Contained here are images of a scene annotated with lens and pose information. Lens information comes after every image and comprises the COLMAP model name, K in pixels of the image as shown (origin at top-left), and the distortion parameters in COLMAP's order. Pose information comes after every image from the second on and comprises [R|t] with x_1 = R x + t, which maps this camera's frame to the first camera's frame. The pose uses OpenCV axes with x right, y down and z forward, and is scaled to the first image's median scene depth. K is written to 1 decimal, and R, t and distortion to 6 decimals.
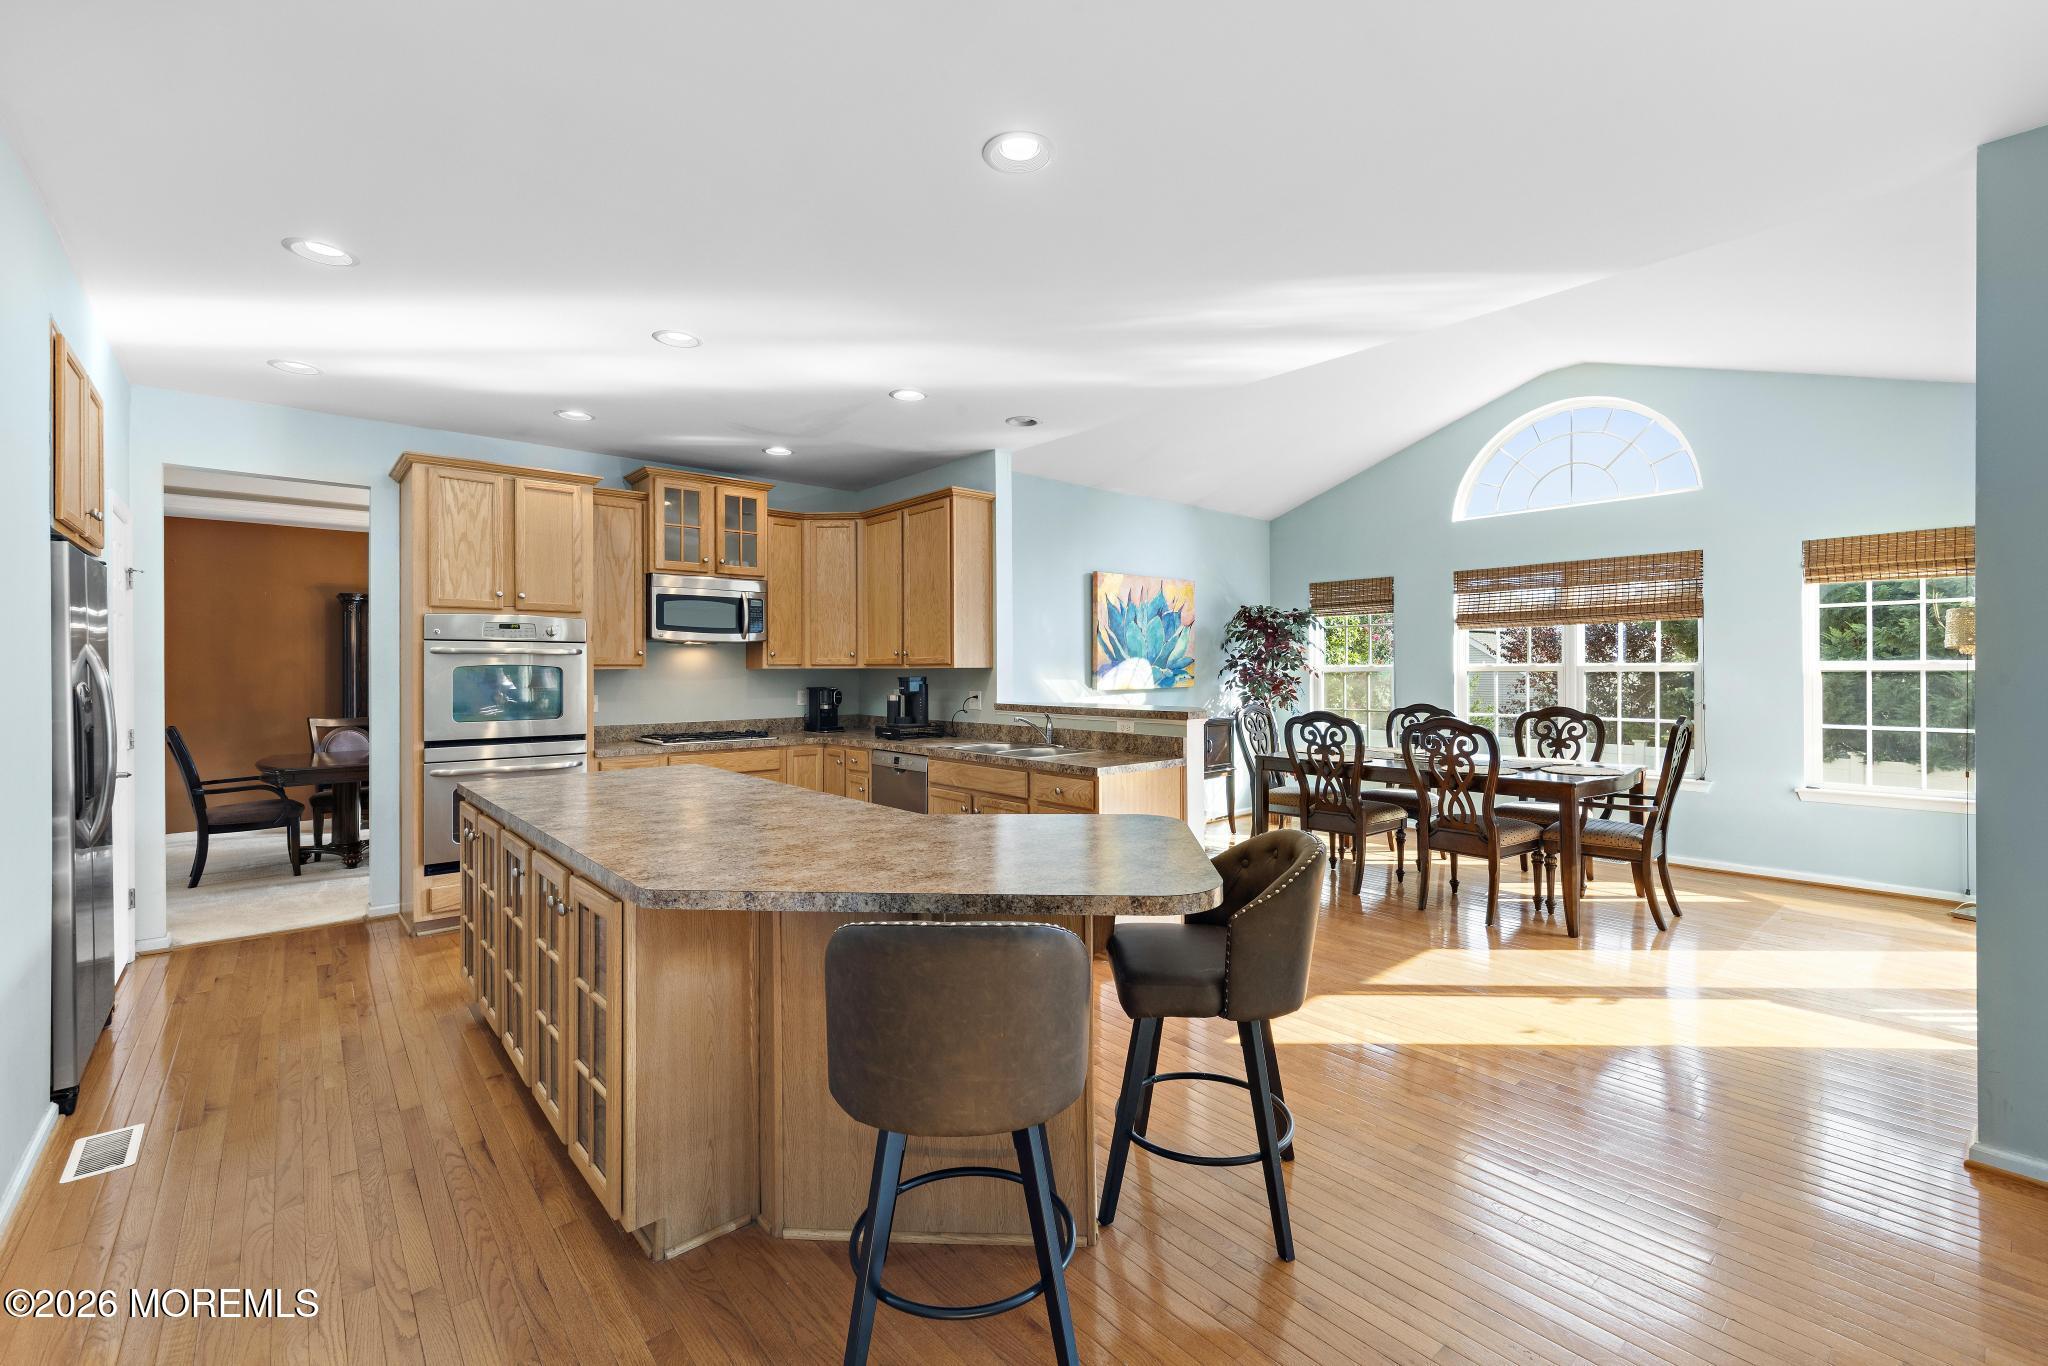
lens RADIAL K [[868.6, 0, 1032.0], [0, 868.6, 667.7], [0, 0, 1]] dist [0.006350, -0.000516]
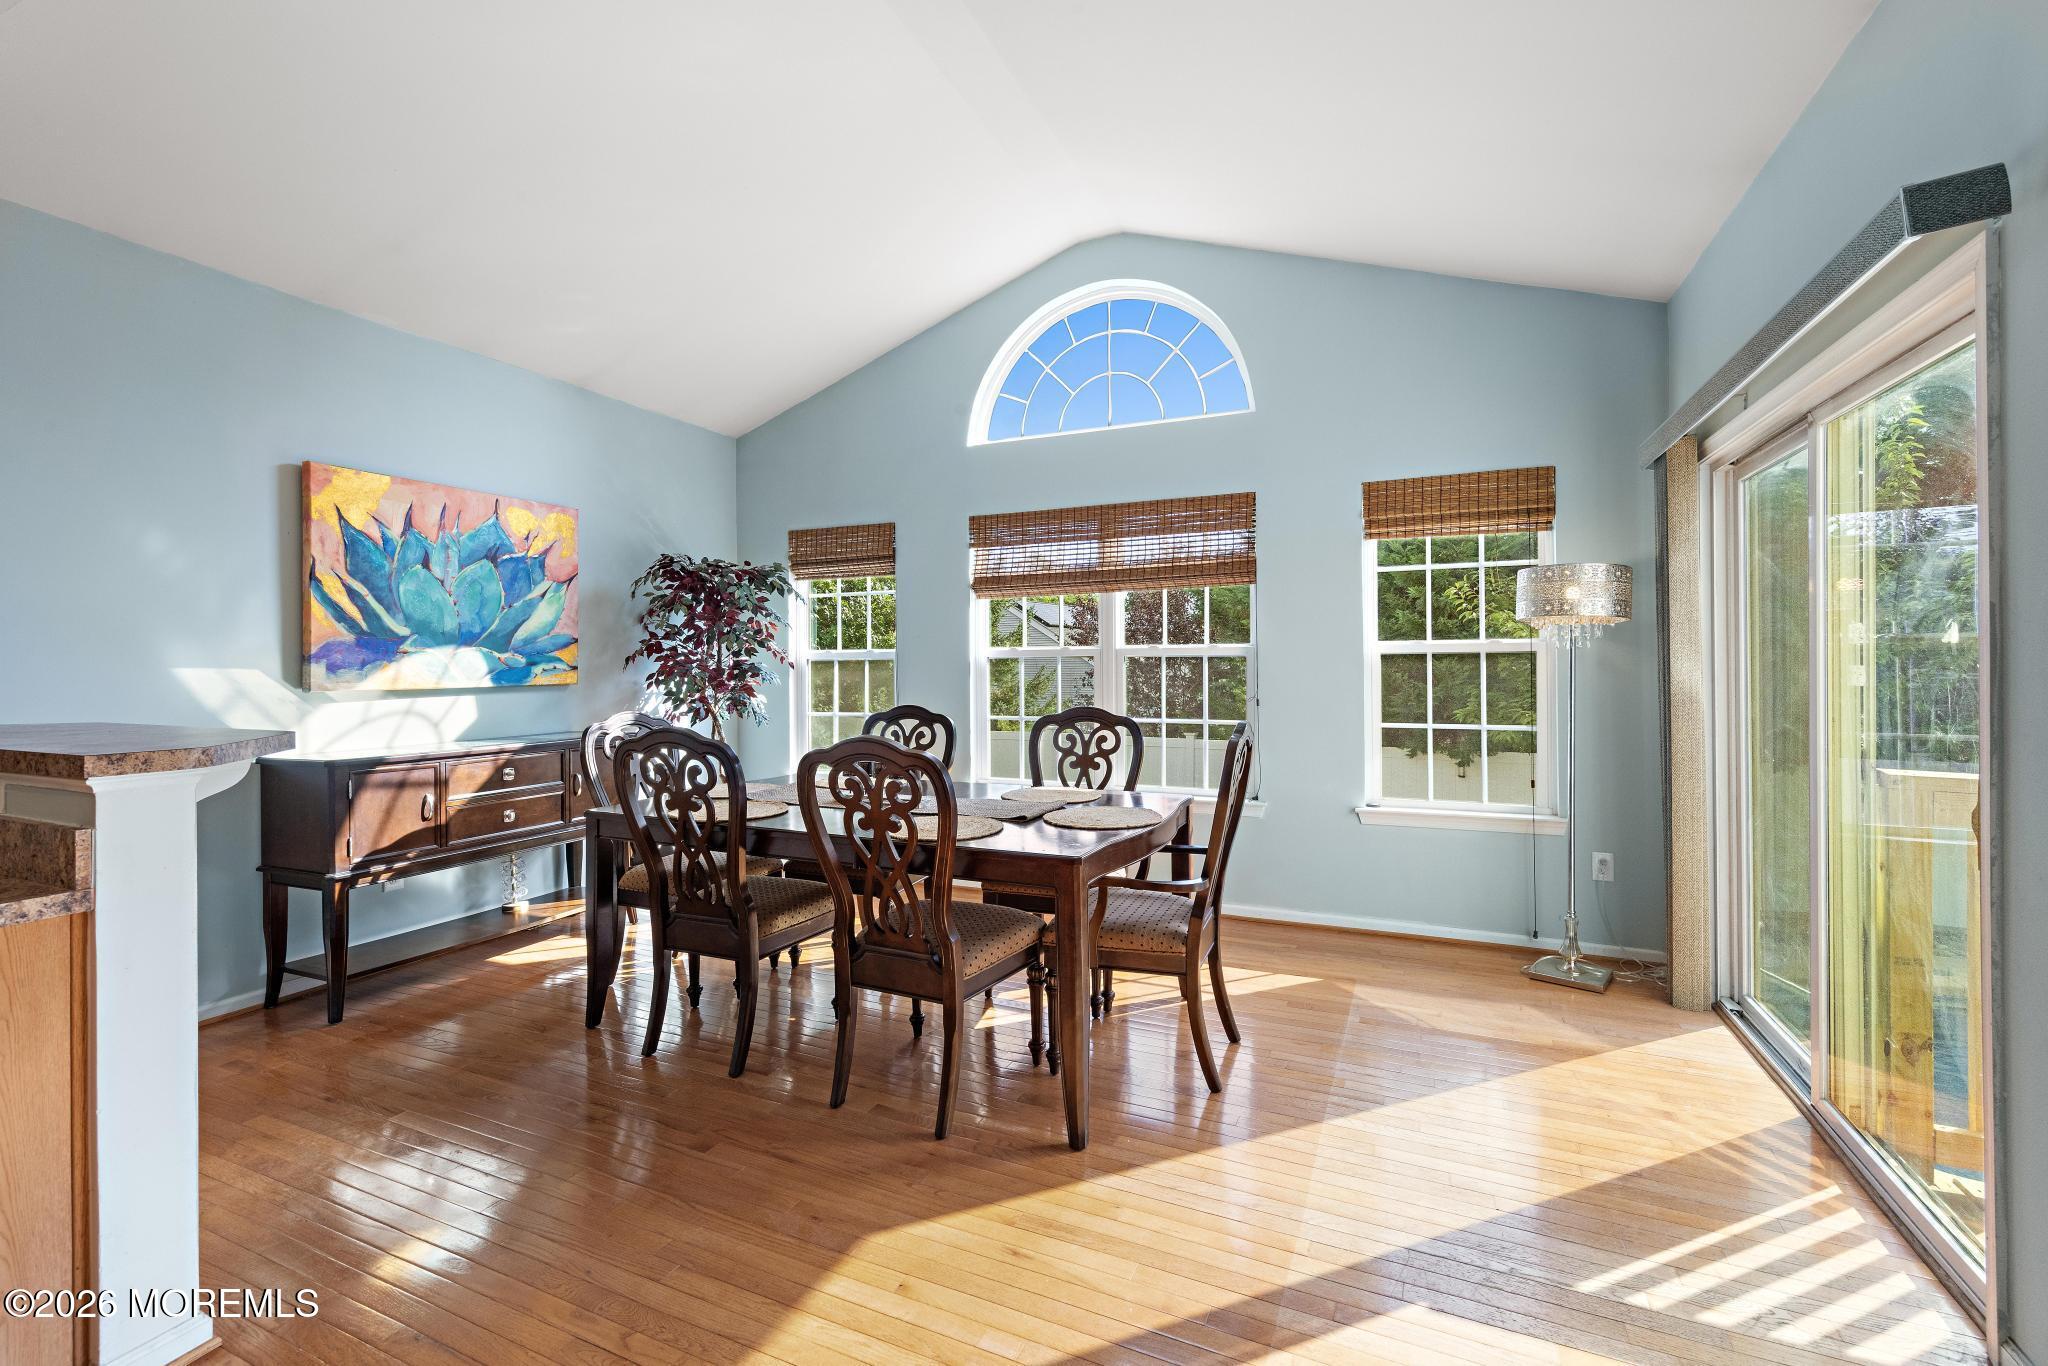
lens RADIAL K [[868.6, 0, 1038.7], [0, 868.6, 670.2], [0, 0, 1]] dist [0.006350, -0.000516]
pose [[0.907044, -0.004895, 0.421008, 0.293368], [0.002414, 0.999976, 0.006426, 0.012427], [-0.421030, -0.004813, 0.907034, 0.412278]]
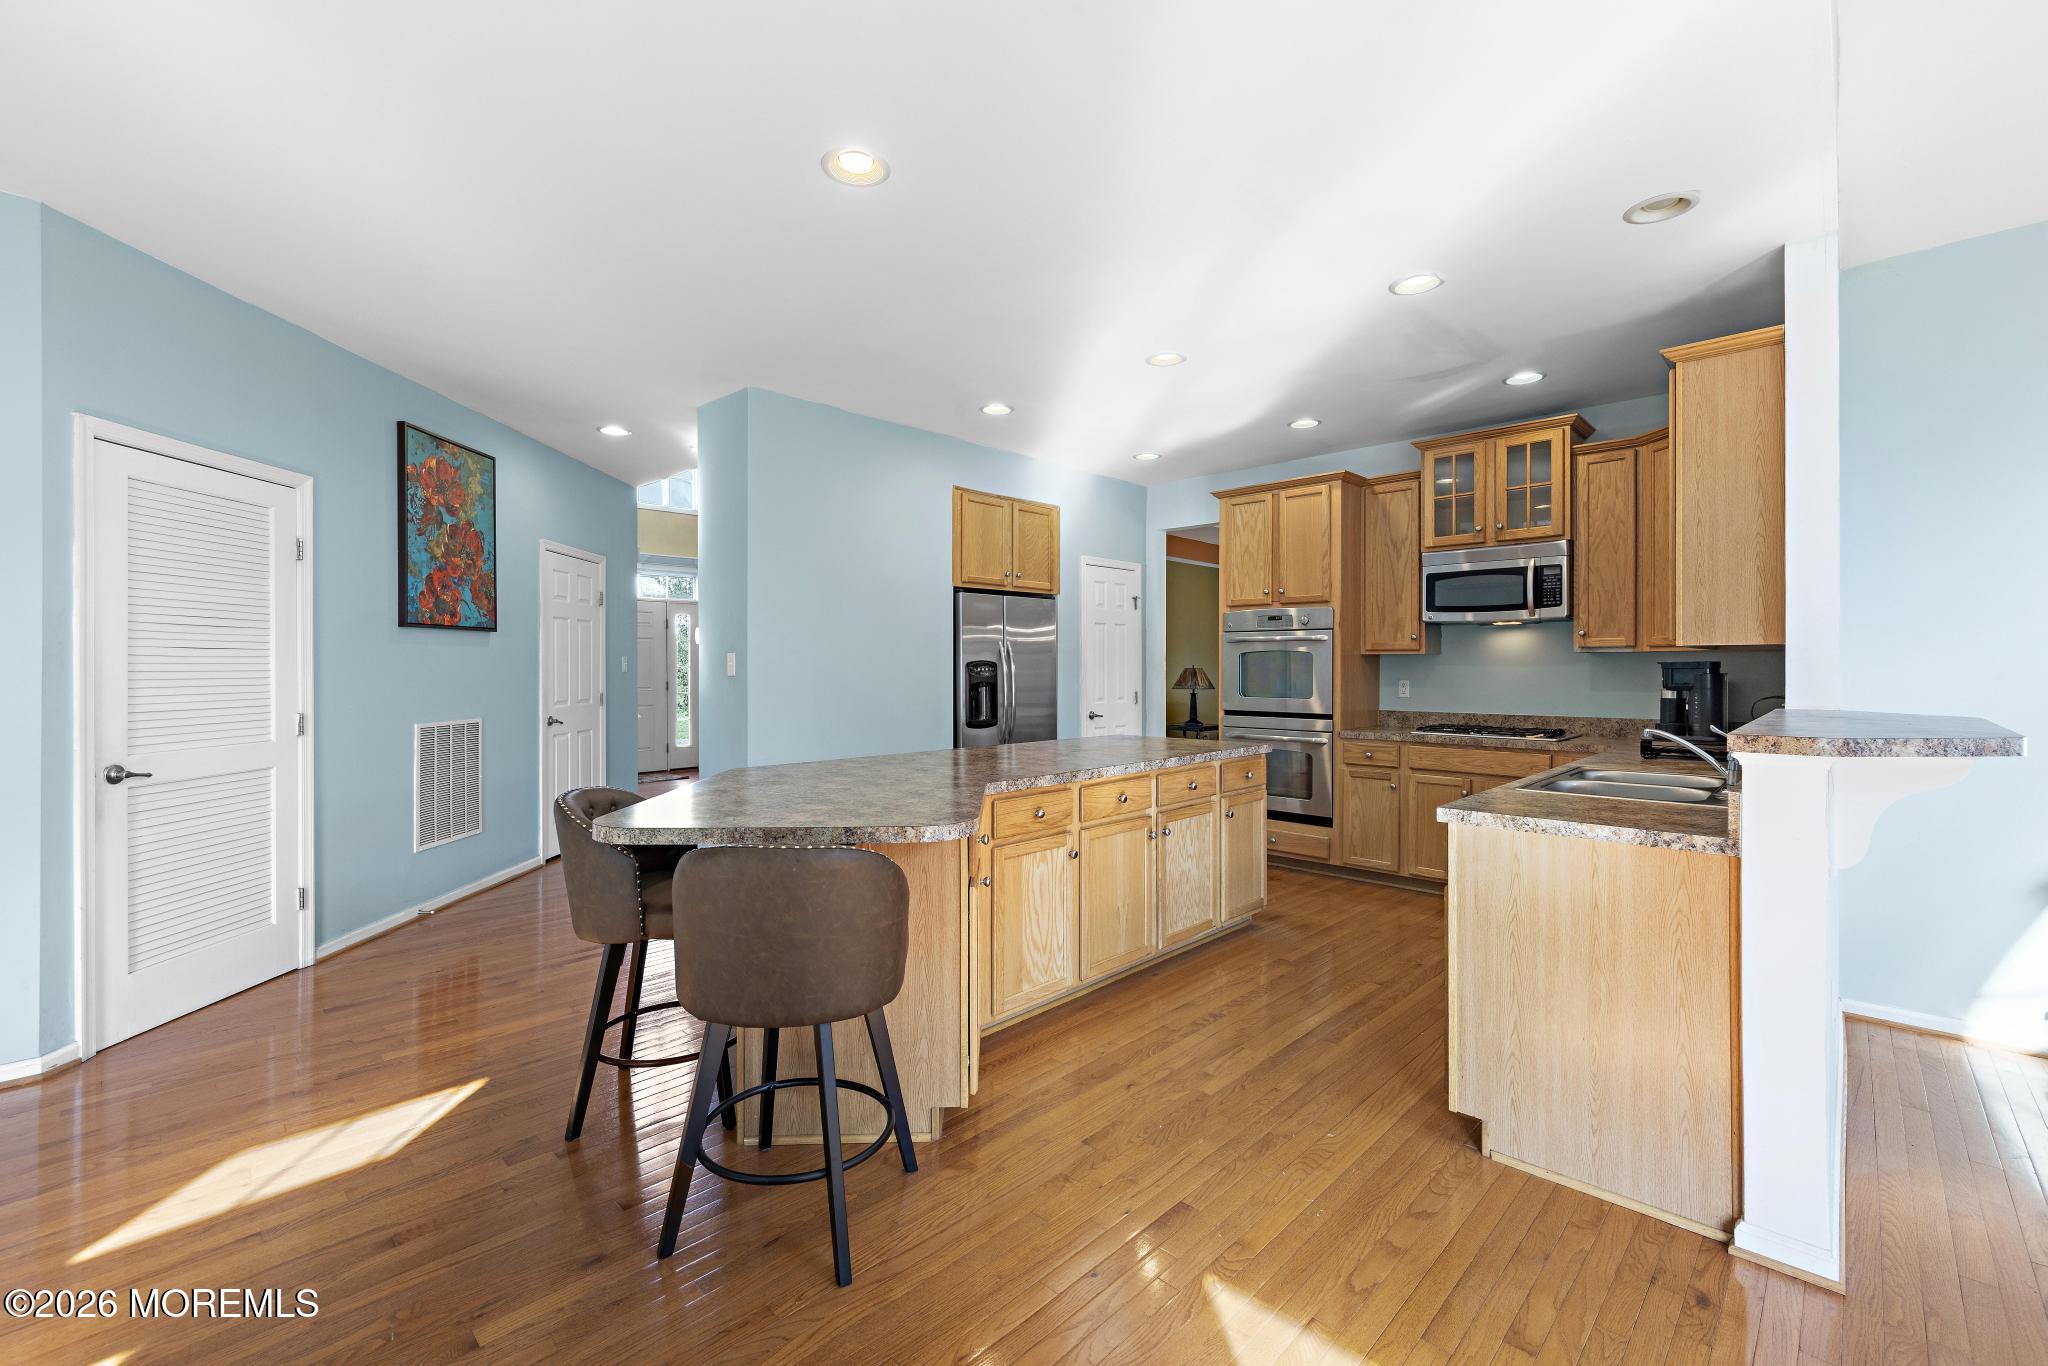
lens RADIAL K [[868.6, 0, 1027.6], [0, 868.6, 671.7], [0, 0, 1]] dist [0.006350, -0.000516]
pose [[0.085202, 0.009632, -0.996317, 0.458808], [0.001780, 0.999950, 0.009820, 0.010750], [0.996362, -0.002610, 0.085181, 0.470611]]
